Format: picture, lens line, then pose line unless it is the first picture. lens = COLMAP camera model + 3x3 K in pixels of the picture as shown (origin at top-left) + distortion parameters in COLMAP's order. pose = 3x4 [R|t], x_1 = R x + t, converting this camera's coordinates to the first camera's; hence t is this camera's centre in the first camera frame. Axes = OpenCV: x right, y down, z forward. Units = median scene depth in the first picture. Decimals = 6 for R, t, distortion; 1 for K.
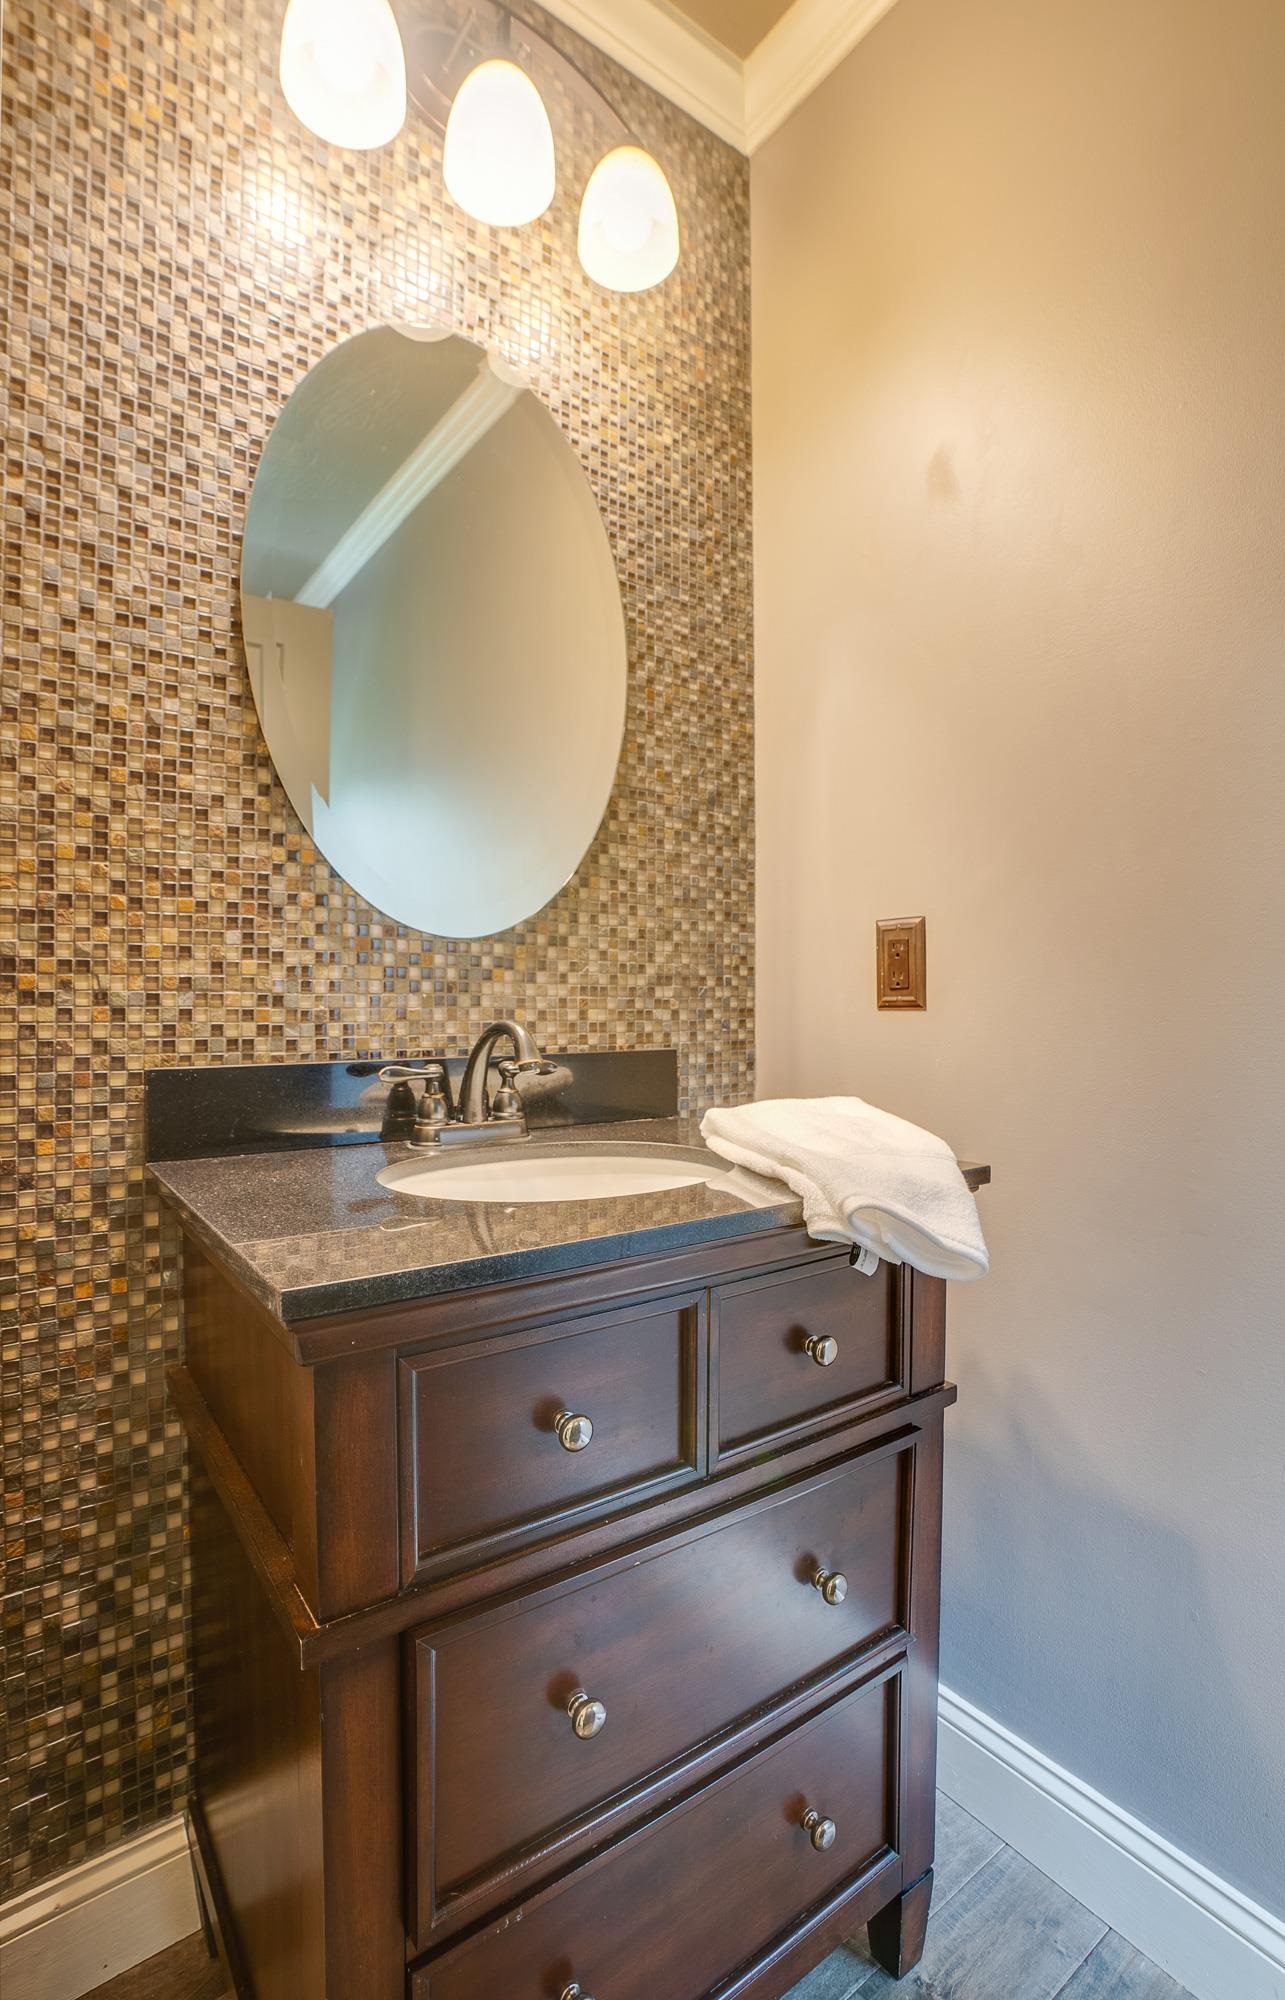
lens RADIAL K [[919.4, 0, 650.9], [0, 919.4, 992.3], [0, 0, 1]] dist [-0.076165, 0.028432]
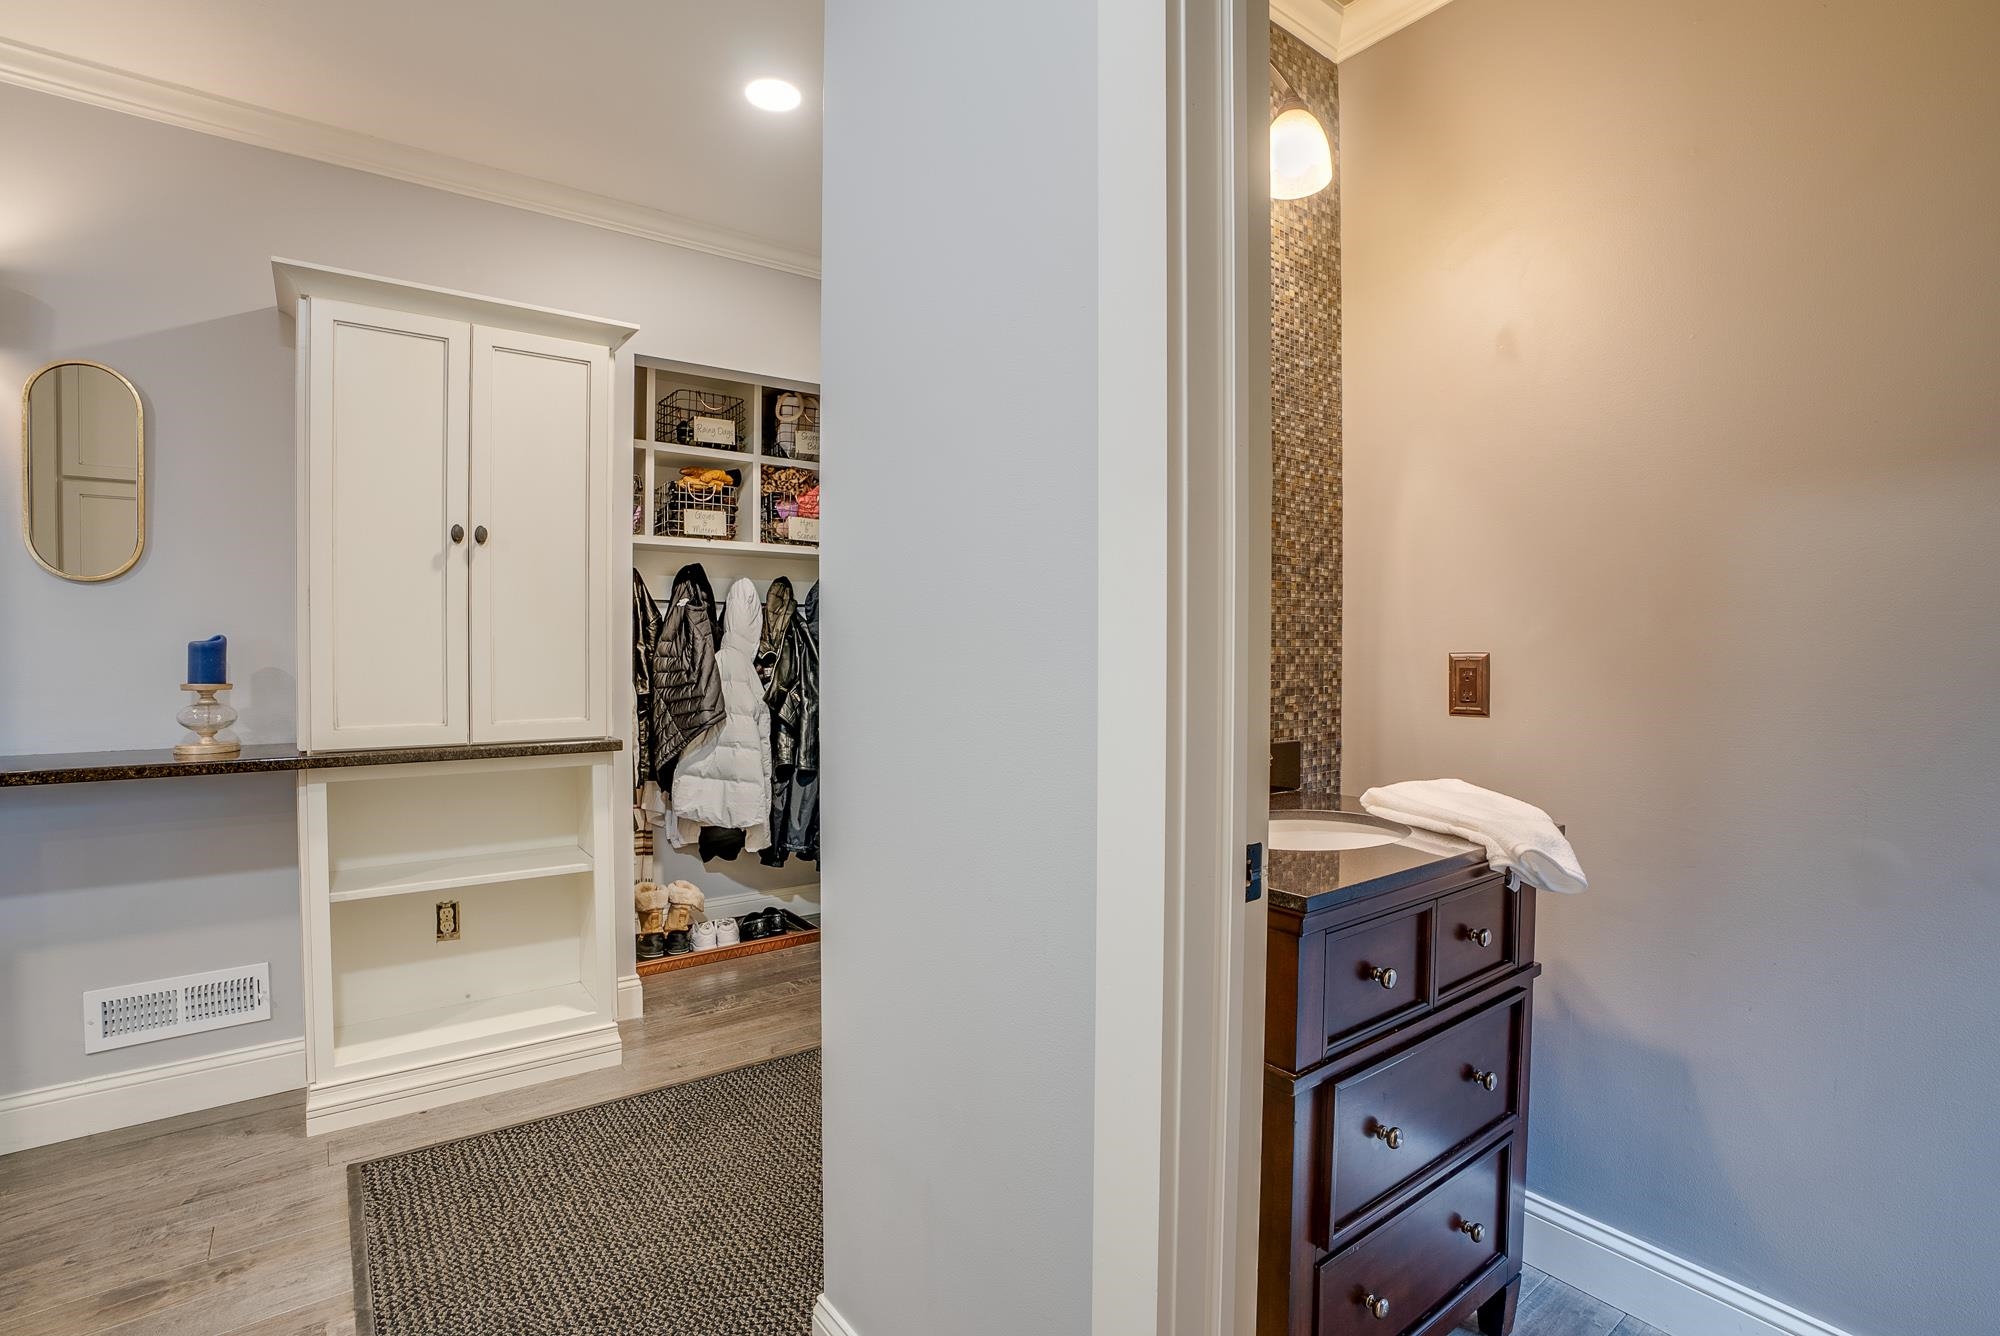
lens RADIAL K [[937.5, 0, 1004.7], [0, 937.5, 654.9], [0, 0, 1]] dist [-0.076876, 0.031598]
pose [[0.999883, 0.002154, 0.015133, -0.429516], [-0.002434, 0.999825, 0.018533, -0.091709], [-0.015091, -0.018567, 0.999714, -0.393242]]
